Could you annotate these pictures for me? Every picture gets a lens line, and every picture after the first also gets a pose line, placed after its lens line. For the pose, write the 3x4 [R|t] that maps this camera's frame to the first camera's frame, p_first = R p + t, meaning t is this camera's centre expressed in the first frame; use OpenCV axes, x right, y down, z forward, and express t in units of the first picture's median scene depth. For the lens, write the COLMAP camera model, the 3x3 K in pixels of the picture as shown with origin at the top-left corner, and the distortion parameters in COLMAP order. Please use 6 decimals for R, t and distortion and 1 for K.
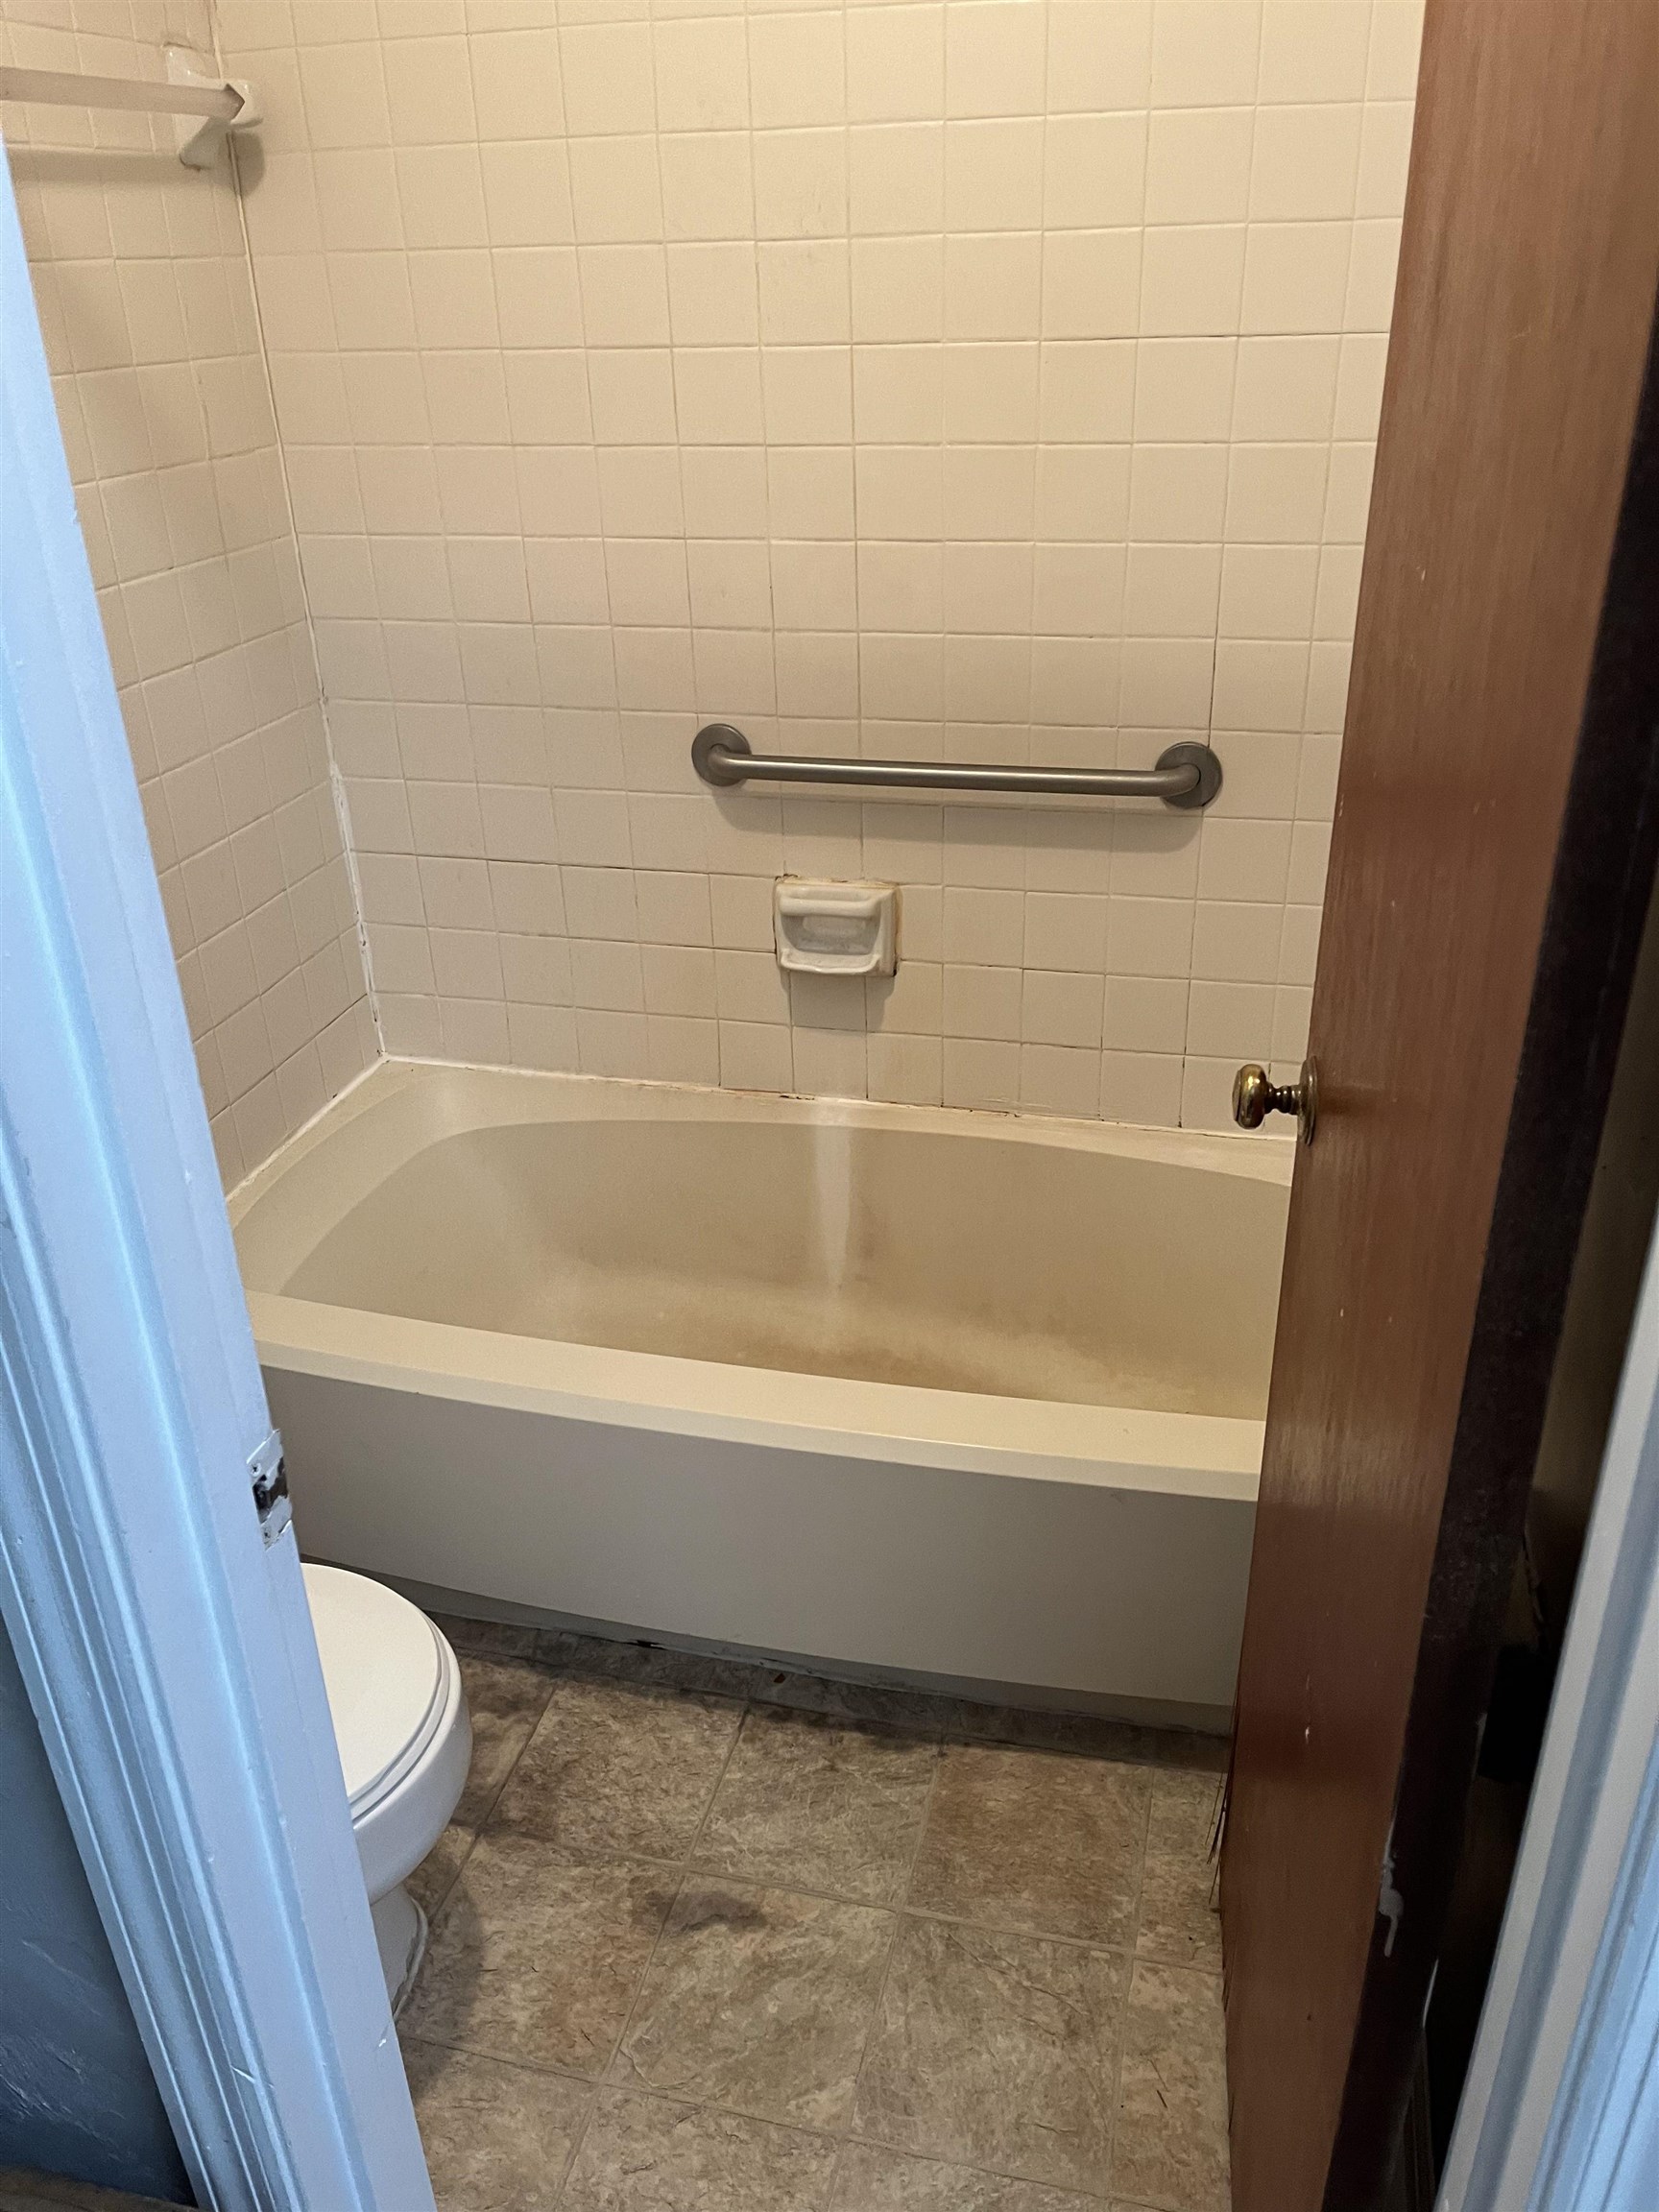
lens RADIAL K [[1656.3, 0, 834.8], [0, 1656.3, 1100.9], [0, 0, 1]] dist [0.002482, -0.006683]
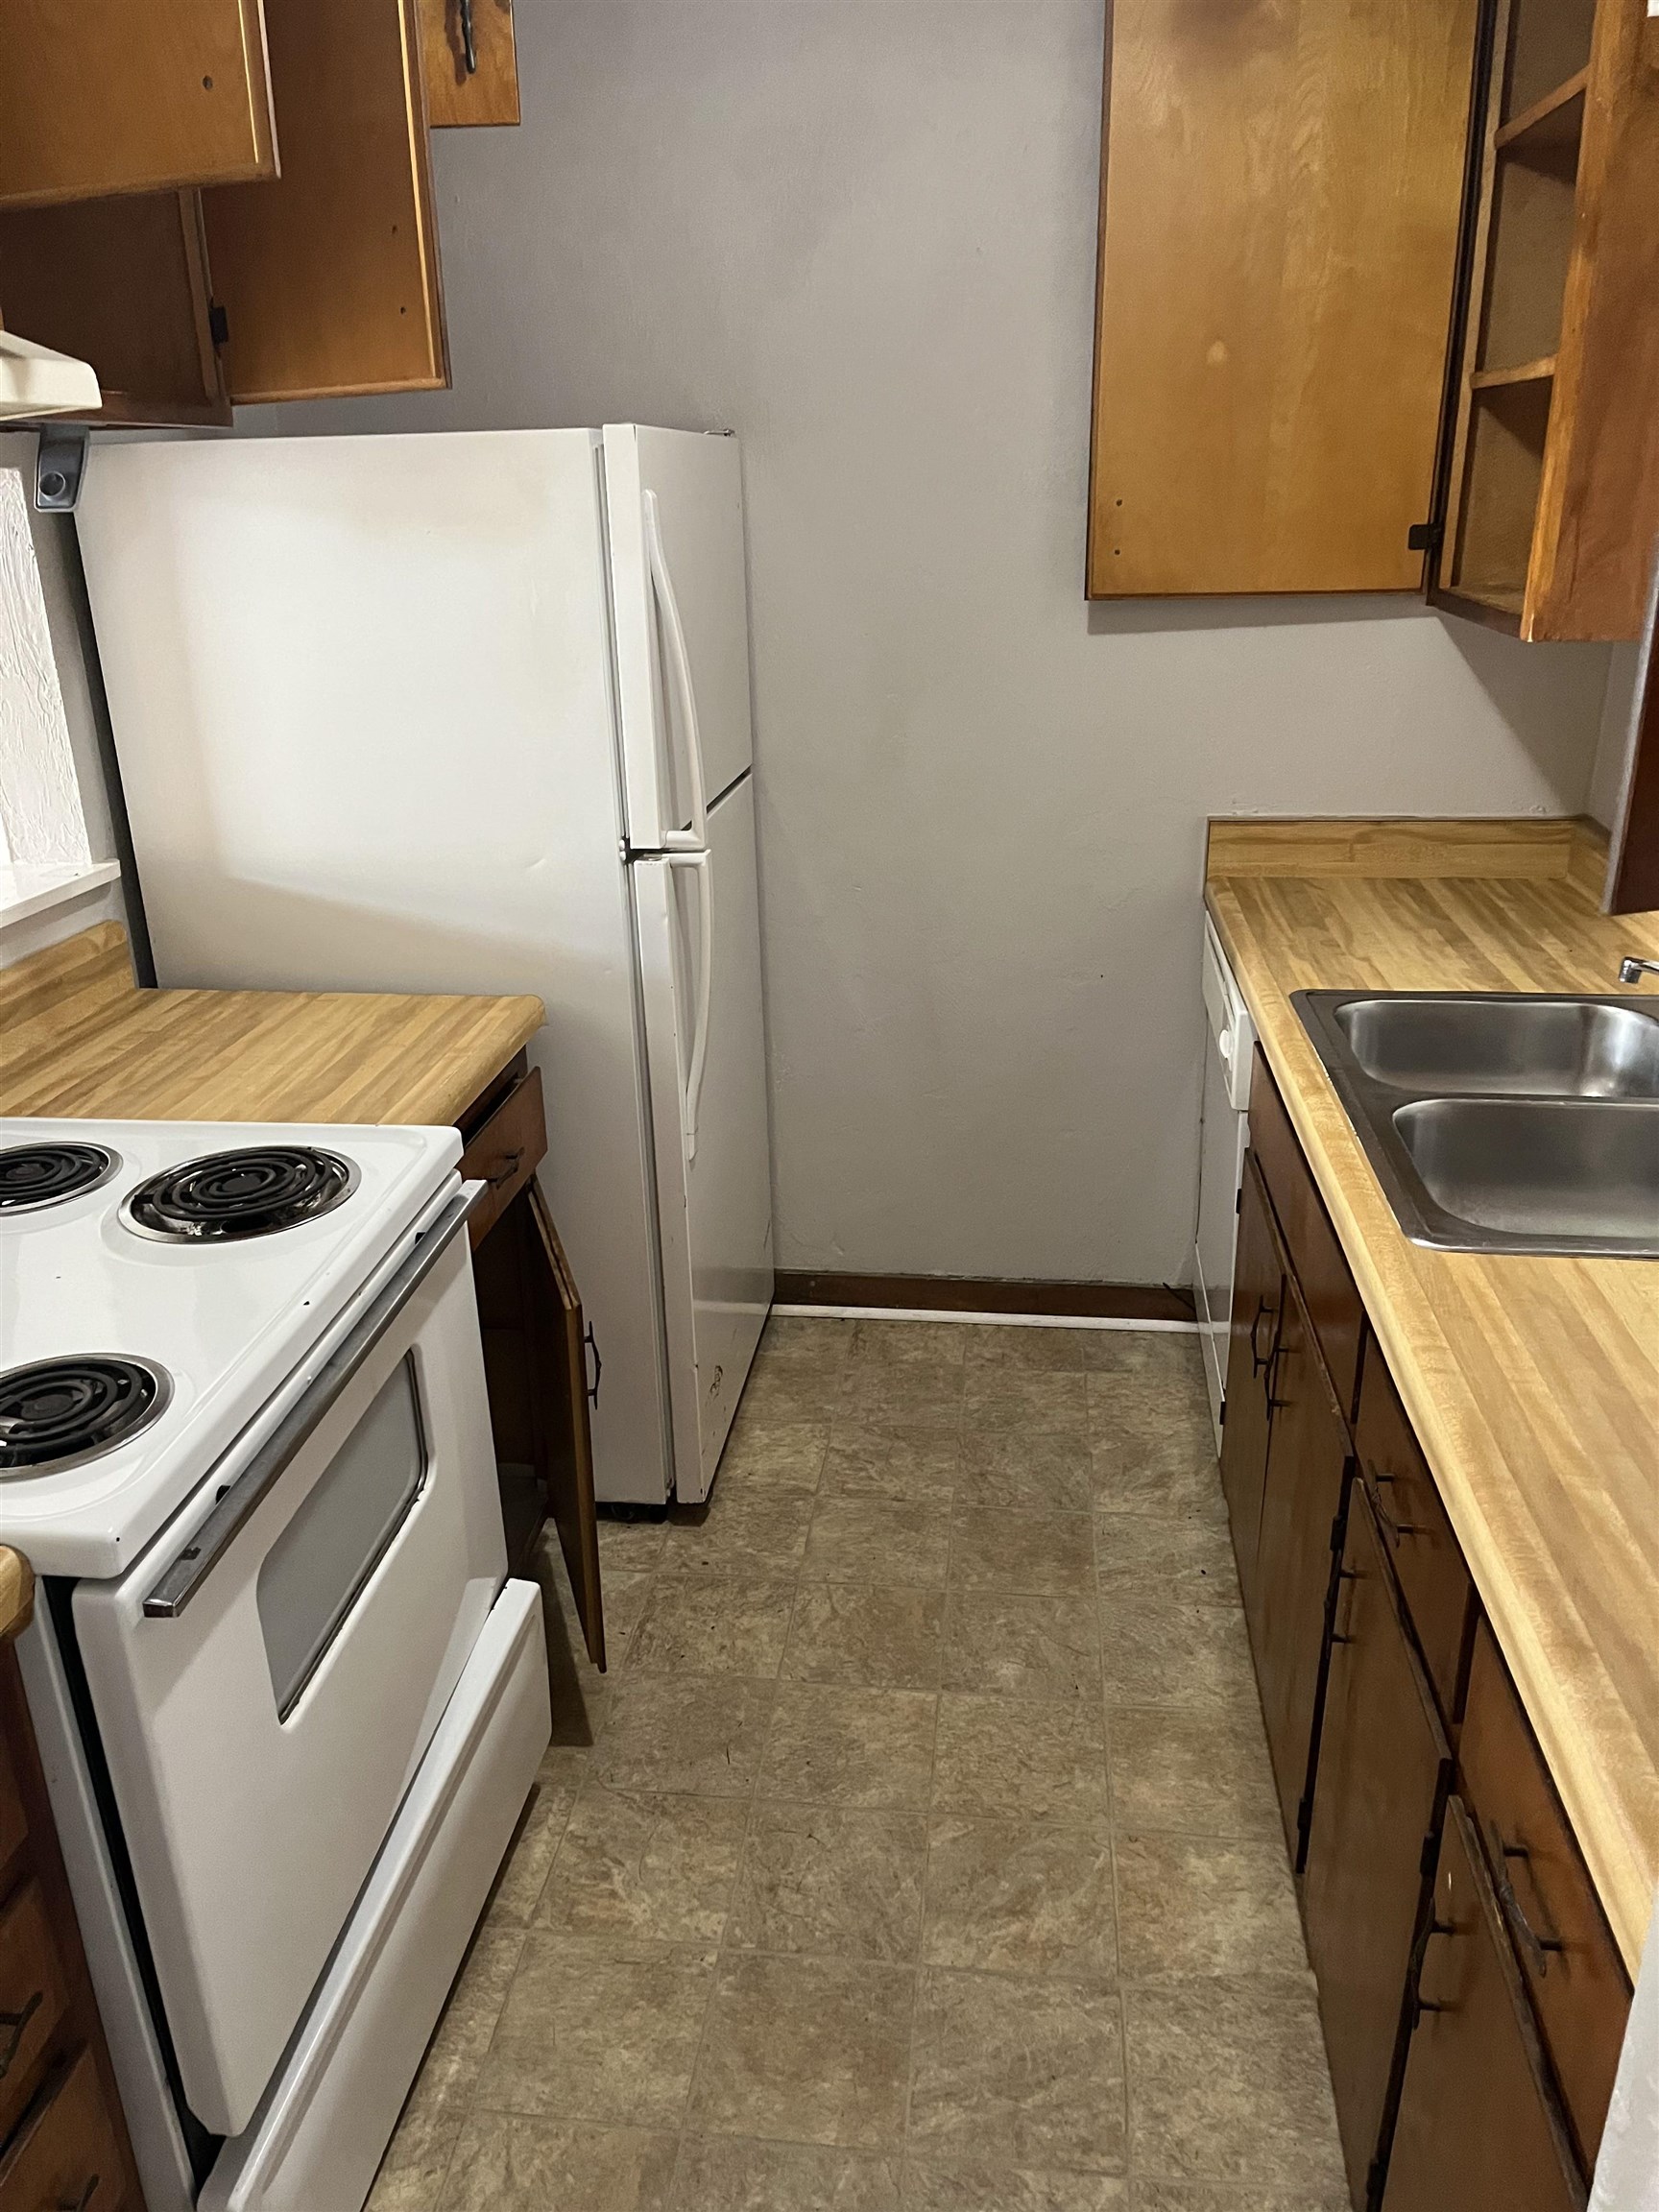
lens RADIAL K [[1656.3, 0, 822.7], [0, 1656.3, 1106.4], [0, 0, 1]] dist [0.002482, -0.006683]
pose [[-0.989473, 0.093197, -0.110710, 0.166694], [-0.019335, 0.673023, 0.739369, -0.711170], [0.143418, 0.733727, -0.664136, 1.238907]]
